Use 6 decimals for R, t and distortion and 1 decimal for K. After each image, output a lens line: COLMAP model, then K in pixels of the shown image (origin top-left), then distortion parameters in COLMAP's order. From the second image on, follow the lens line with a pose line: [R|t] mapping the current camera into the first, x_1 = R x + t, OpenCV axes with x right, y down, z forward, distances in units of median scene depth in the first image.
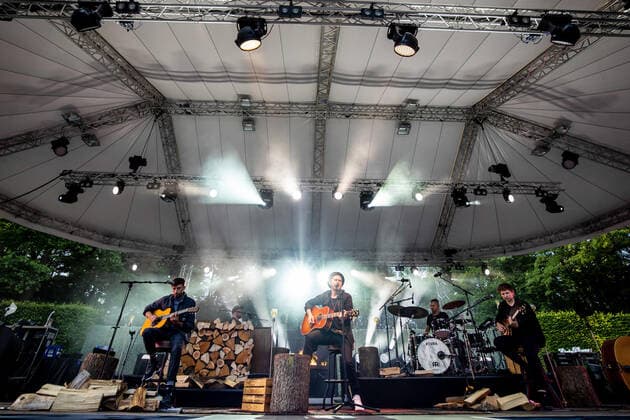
lens RADIAL K [[327.2, 0, 317.3], [0, 327.2, 167.3], [0, 0, 1]] dist [-0.024117, 0.002880]
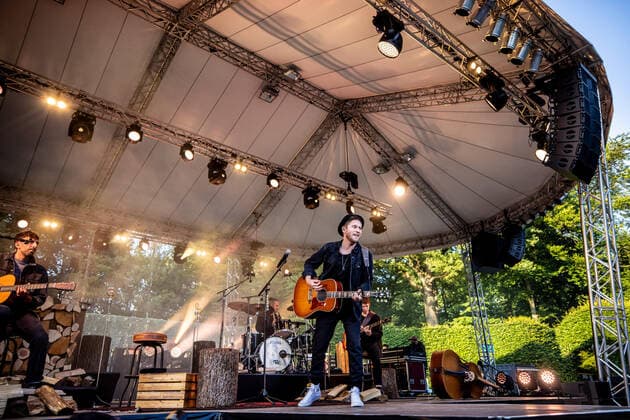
lens RADIAL K [[432.5, 0, 309.5], [0, 432.5, 210.0], [0, 0, 1]] dist [-0.004167, 0.021092]
pose [[0.788919, 0.226785, 0.571118, -0.387153], [-0.342719, 0.933818, 0.102608, 0.008589], [-0.510050, -0.276682, 0.814430, 0.007948]]
